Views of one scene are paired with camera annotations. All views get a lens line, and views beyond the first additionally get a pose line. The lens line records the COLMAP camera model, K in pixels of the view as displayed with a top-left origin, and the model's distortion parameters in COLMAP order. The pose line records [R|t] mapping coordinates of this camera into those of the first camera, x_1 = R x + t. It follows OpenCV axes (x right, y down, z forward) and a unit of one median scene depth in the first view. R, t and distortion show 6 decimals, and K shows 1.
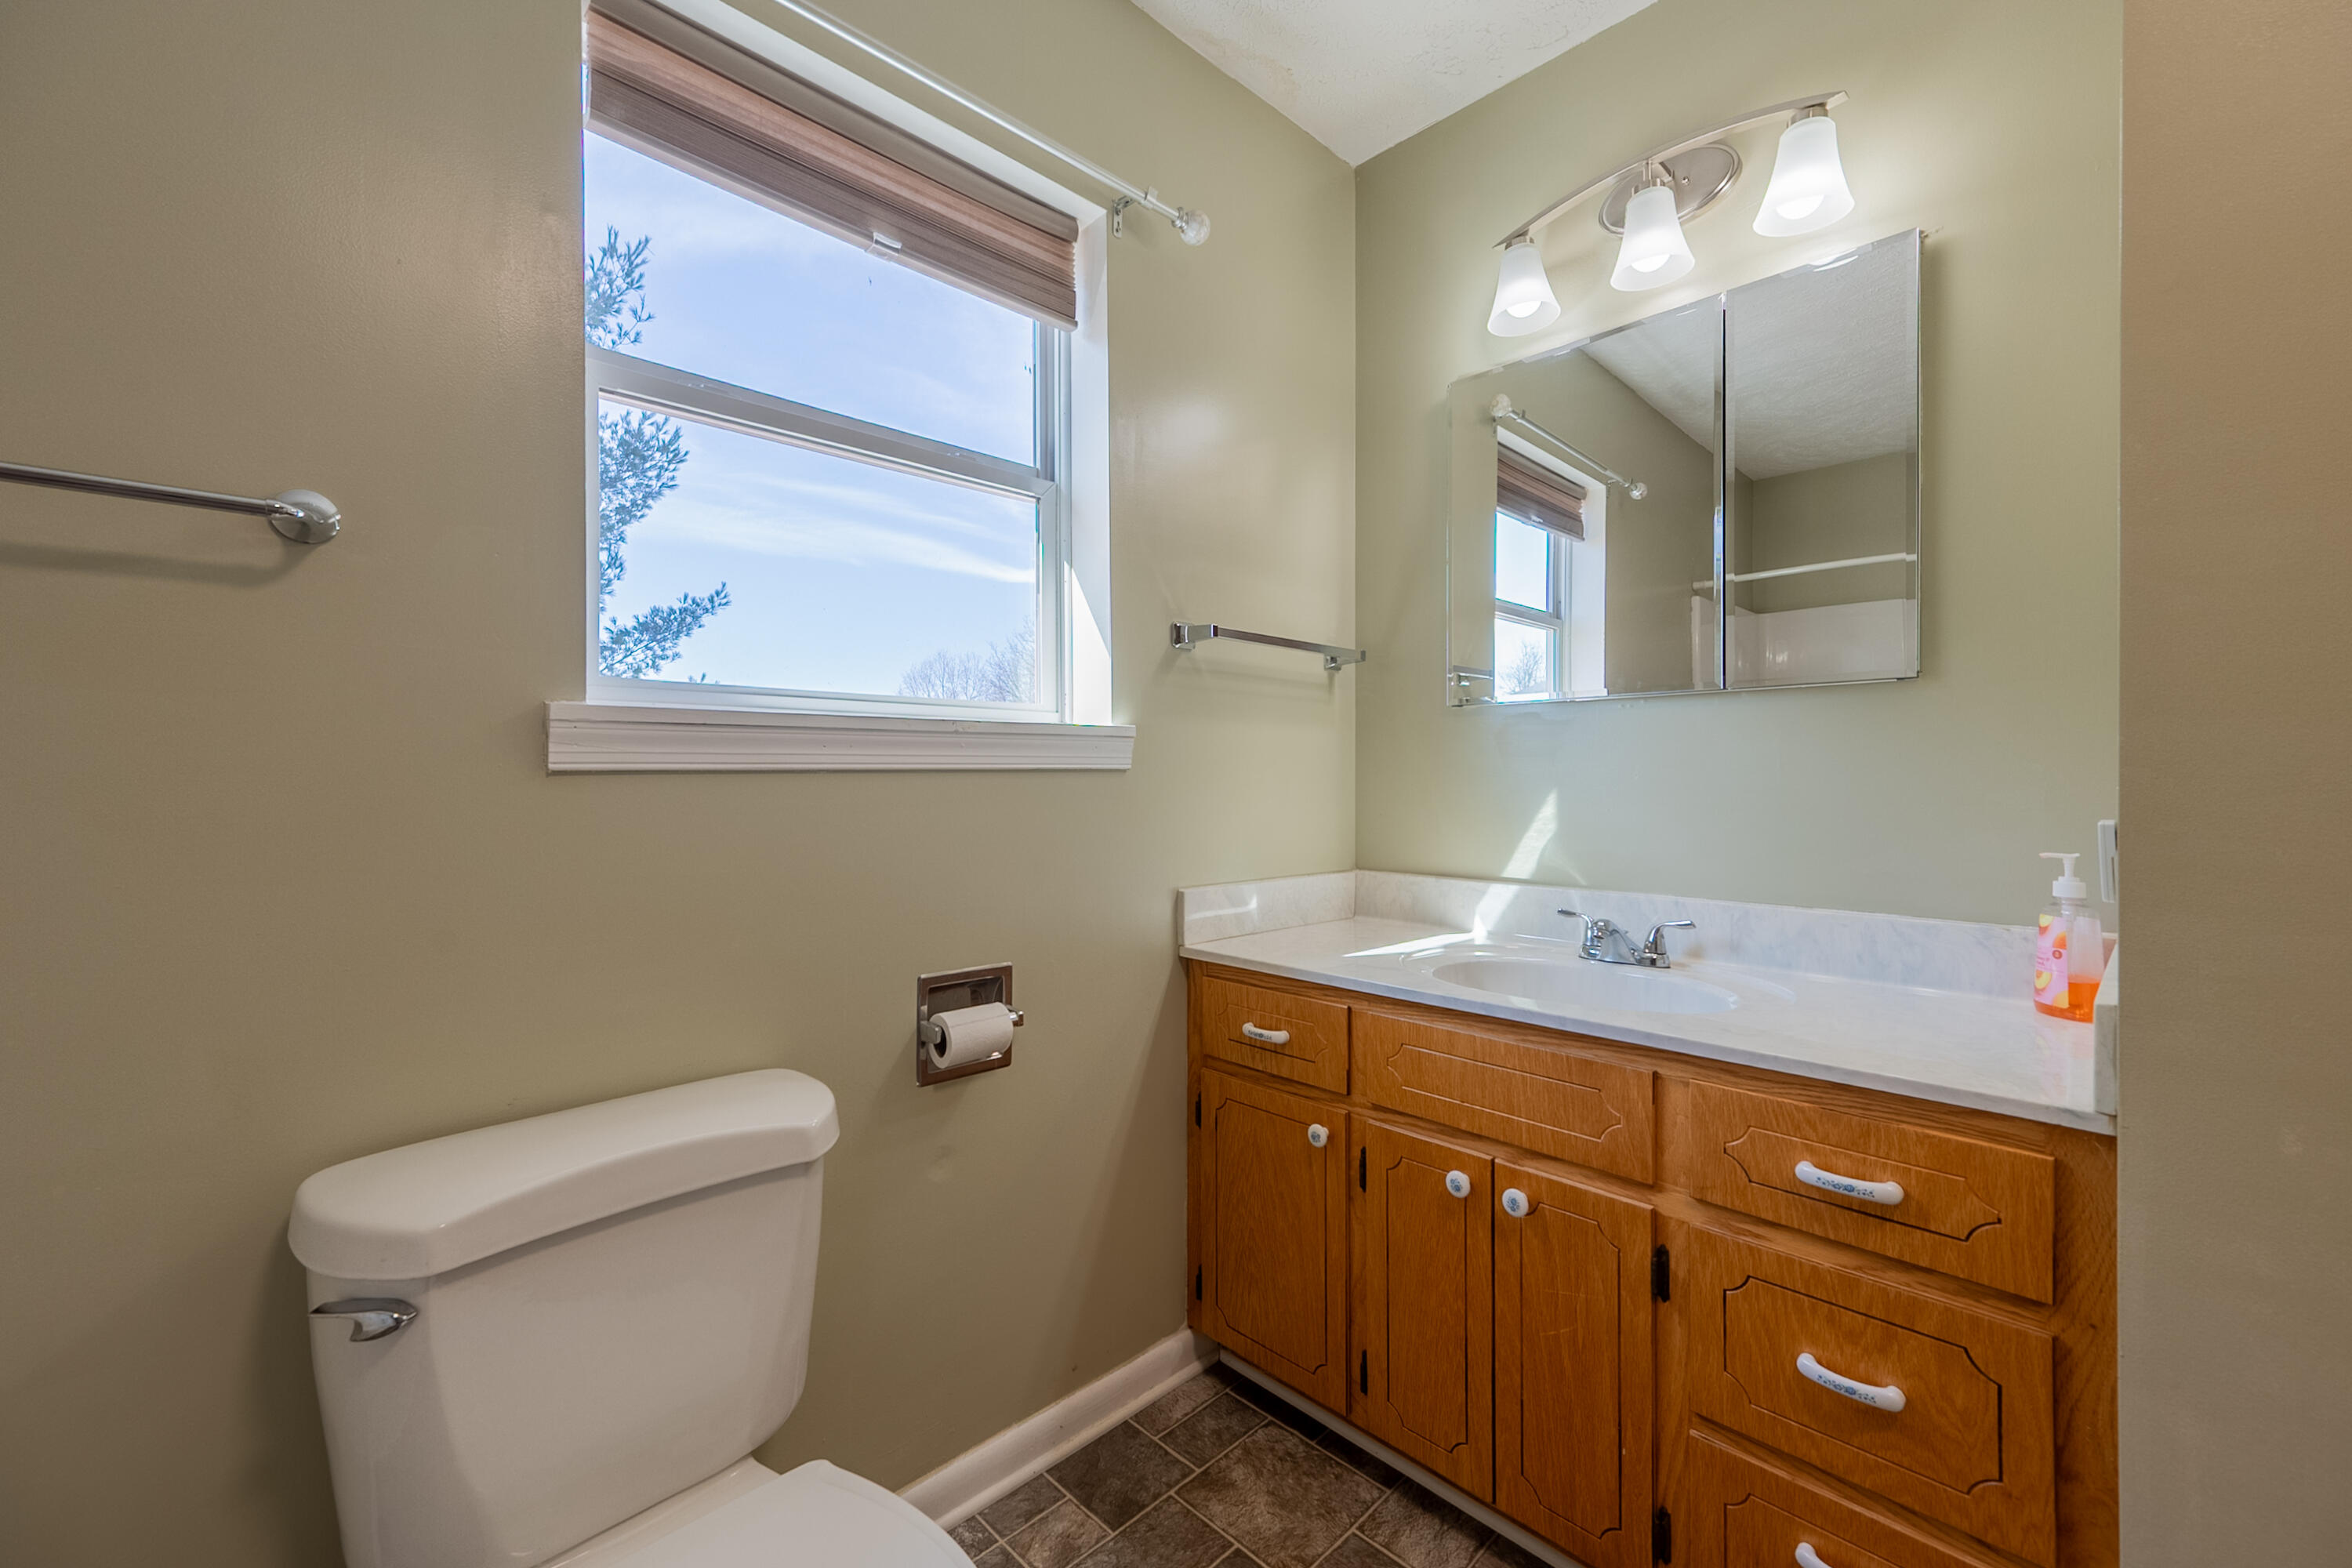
lens RADIAL K [[945.3, 0, 1194.9], [0, 945.3, 779.5], [0, 0, 1]] dist [0.002087, -0.000660]
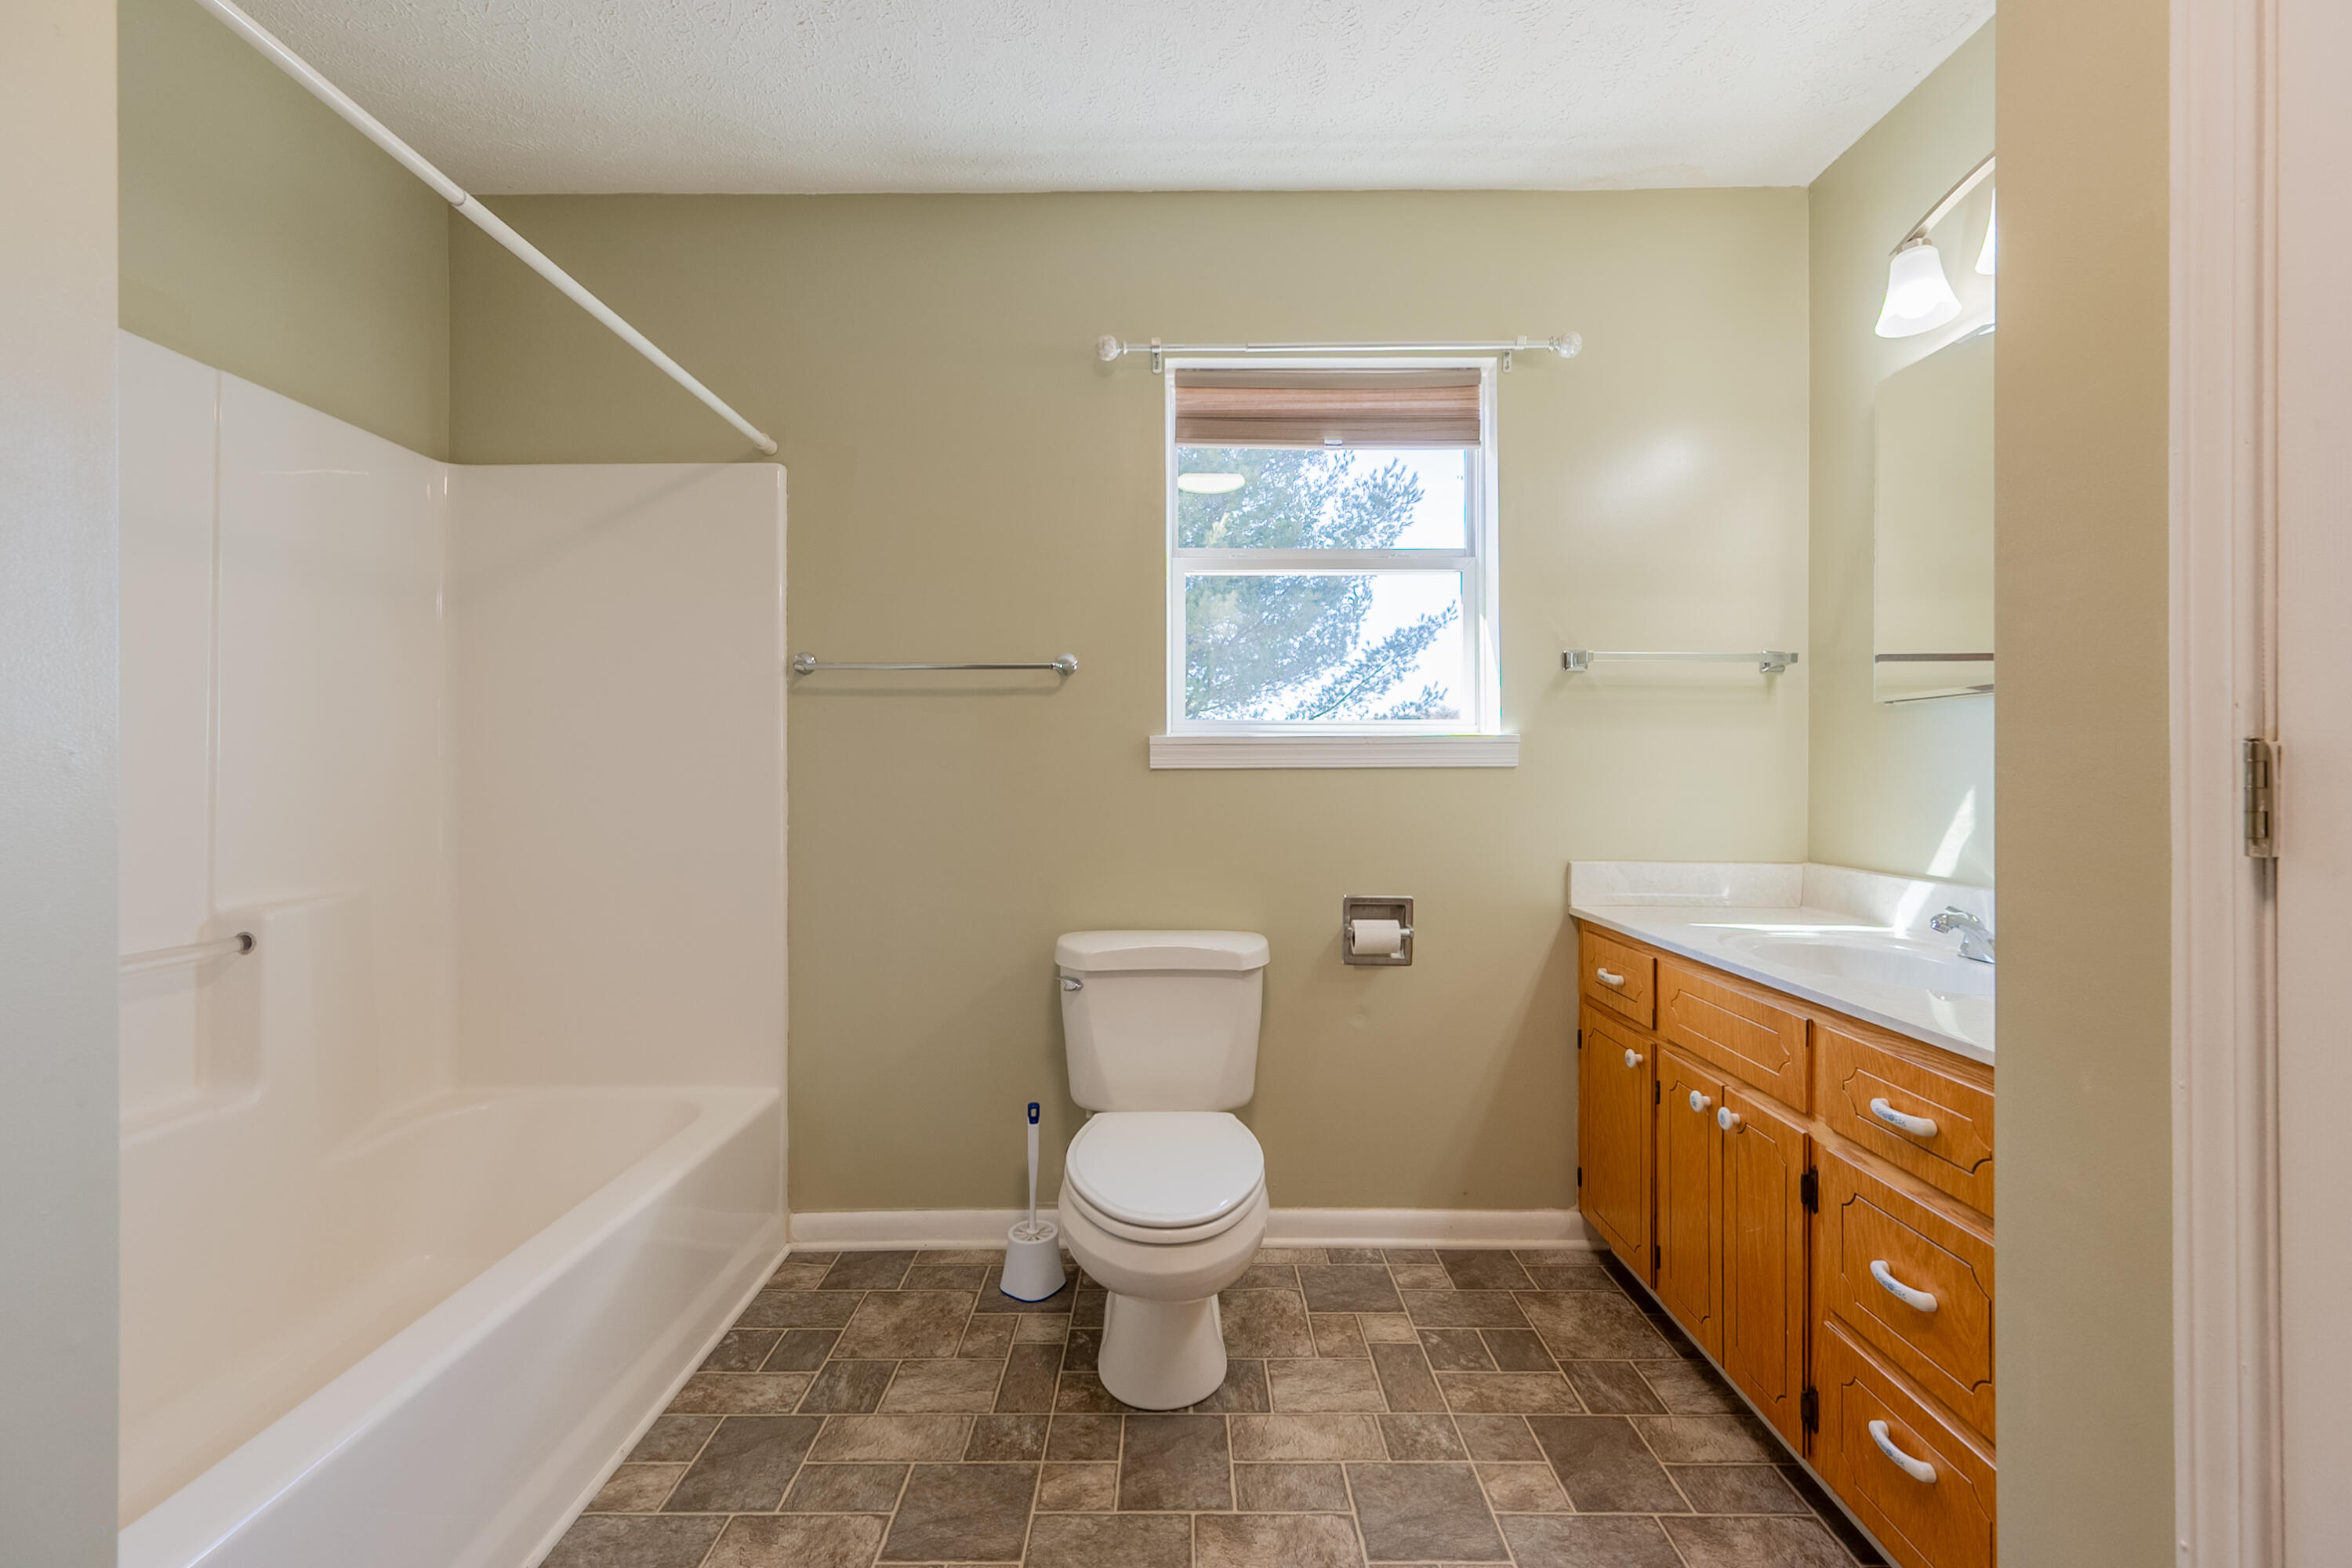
lens RADIAL K [[945.3, 0, 1178.9], [0, 945.3, 772.0], [0, 0, 1]] dist [0.002087, -0.000660]
pose [[0.713707, 0.001367, -0.700443, 0.575011], [-0.003264, 0.999994, -0.001374, -0.000211], [0.700436, 0.003267, 0.713707, -0.315252]]
